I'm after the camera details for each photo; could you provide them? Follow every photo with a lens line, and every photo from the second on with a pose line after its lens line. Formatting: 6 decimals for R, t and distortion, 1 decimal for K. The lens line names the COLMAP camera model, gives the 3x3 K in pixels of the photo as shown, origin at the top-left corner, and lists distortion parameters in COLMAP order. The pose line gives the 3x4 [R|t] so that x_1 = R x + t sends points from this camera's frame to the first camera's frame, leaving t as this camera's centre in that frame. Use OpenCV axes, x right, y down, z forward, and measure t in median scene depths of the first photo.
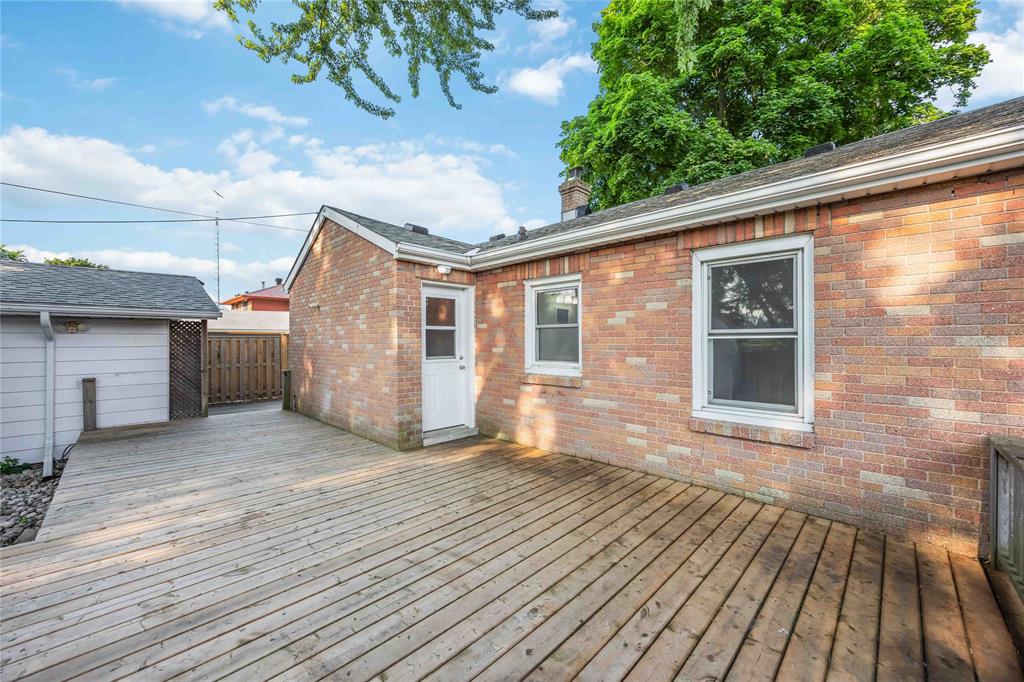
lens RADIAL K [[390.6, 0, 512.9], [0, 390.6, 341.5], [0, 0, 1]] dist [-0.004319, -0.000156]
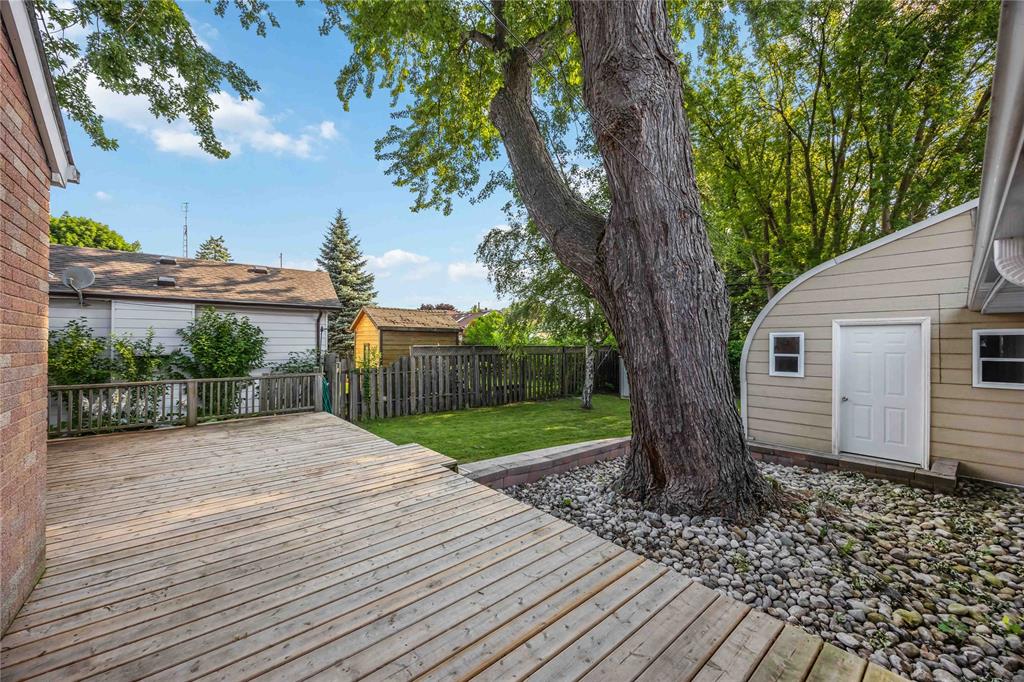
lens RADIAL K [[390.6, 0, 513.9], [0, 390.6, 344.0], [0, 0, 1]] dist [-0.004319, -0.000156]
pose [[-0.995386, 0.006970, 0.095697, -1.494359], [0.007042, 0.999975, 0.000416, 0.000468], [-0.095692, 0.001088, -0.995410, 2.291341]]
